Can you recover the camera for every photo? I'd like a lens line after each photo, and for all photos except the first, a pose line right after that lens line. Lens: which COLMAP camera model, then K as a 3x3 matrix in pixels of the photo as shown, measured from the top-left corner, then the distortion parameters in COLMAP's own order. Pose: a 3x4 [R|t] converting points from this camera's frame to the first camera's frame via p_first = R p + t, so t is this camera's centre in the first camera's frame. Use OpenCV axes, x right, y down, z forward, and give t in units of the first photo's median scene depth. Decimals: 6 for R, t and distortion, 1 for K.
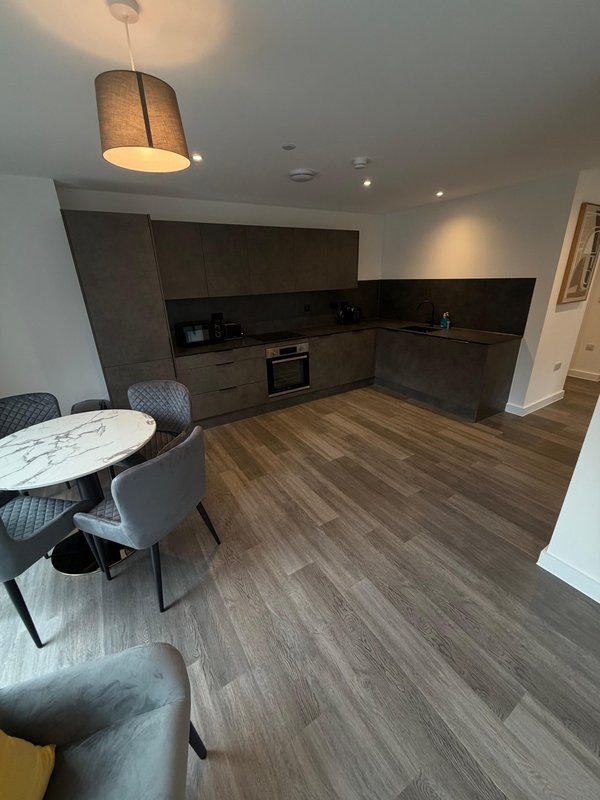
lens RADIAL K [[318.0, 0, 299.1], [0, 318.0, 399.6], [0, 0, 1]] dist [-0.001333, -0.000085]
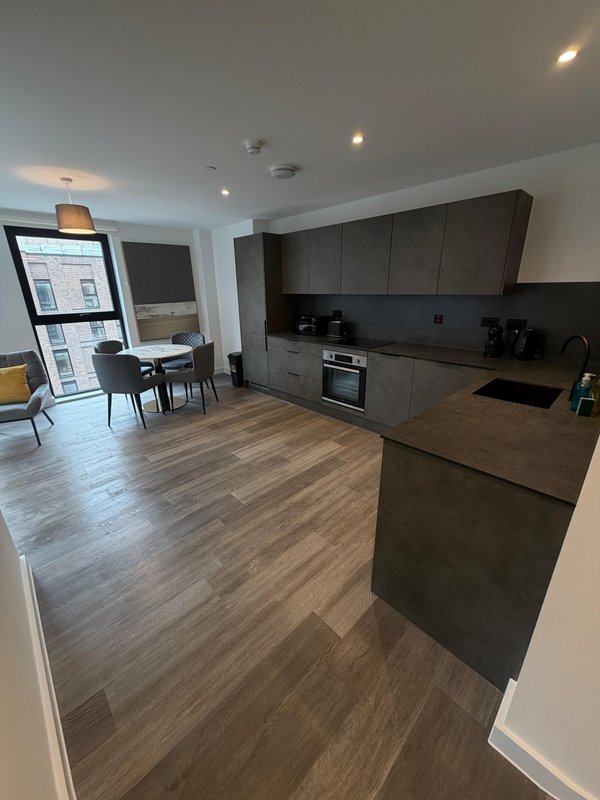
lens RADIAL K [[318.0, 0, 298.8], [0, 318.0, 399.6], [0, 0, 1]] dist [-0.001333, -0.000085]
pose [[0.211351, 0.351722, -0.911933, 0.926119], [-0.347795, 0.899007, 0.266130, -0.285654], [0.913438, 0.260919, 0.312333, 0.745046]]
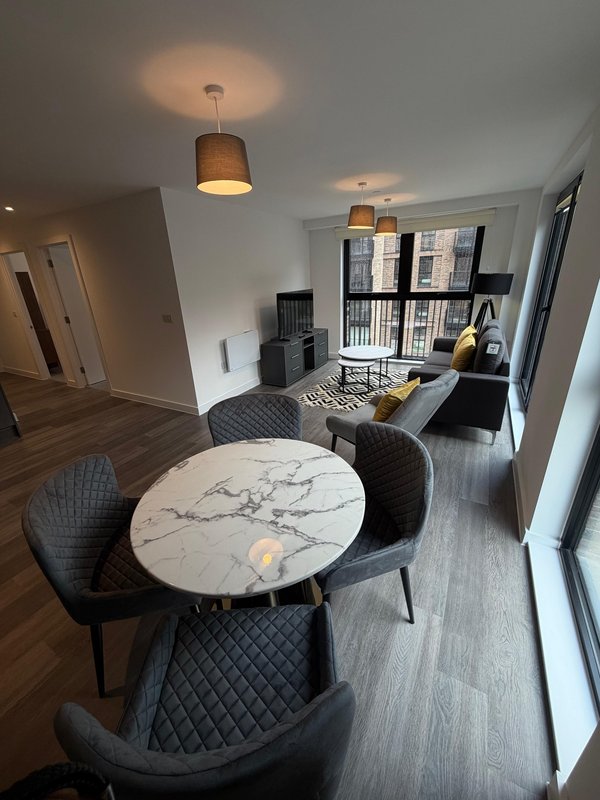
lens RADIAL K [[318.0, 0, 299.7], [0, 318.0, 397.1], [0, 0, 1]] dist [-0.001333, -0.000085]
pose [[-0.487186, -0.267004, 0.831480, -0.733601], [0.372868, 0.797369, 0.474524, -0.188325], [-0.789695, 0.541214, -0.288910, 0.573956]]
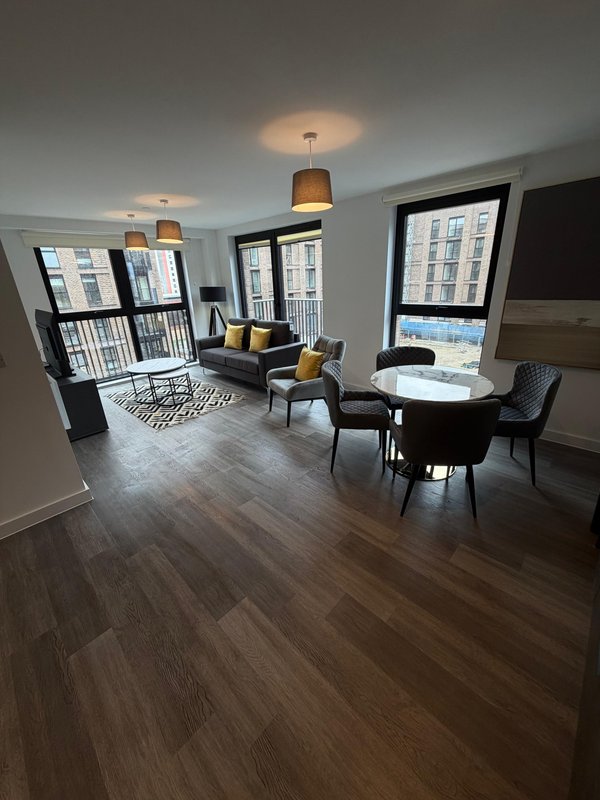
lens RADIAL K [[318.0, 0, 297.5], [0, 318.0, 398.0], [0, 0, 1]] dist [-0.001333, -0.000085]
pose [[-0.969575, 0.151445, -0.192325, 0.056386], [-0.017234, 0.741481, 0.670752, -0.408103], [0.244187, 0.653659, -0.716312, 1.072561]]
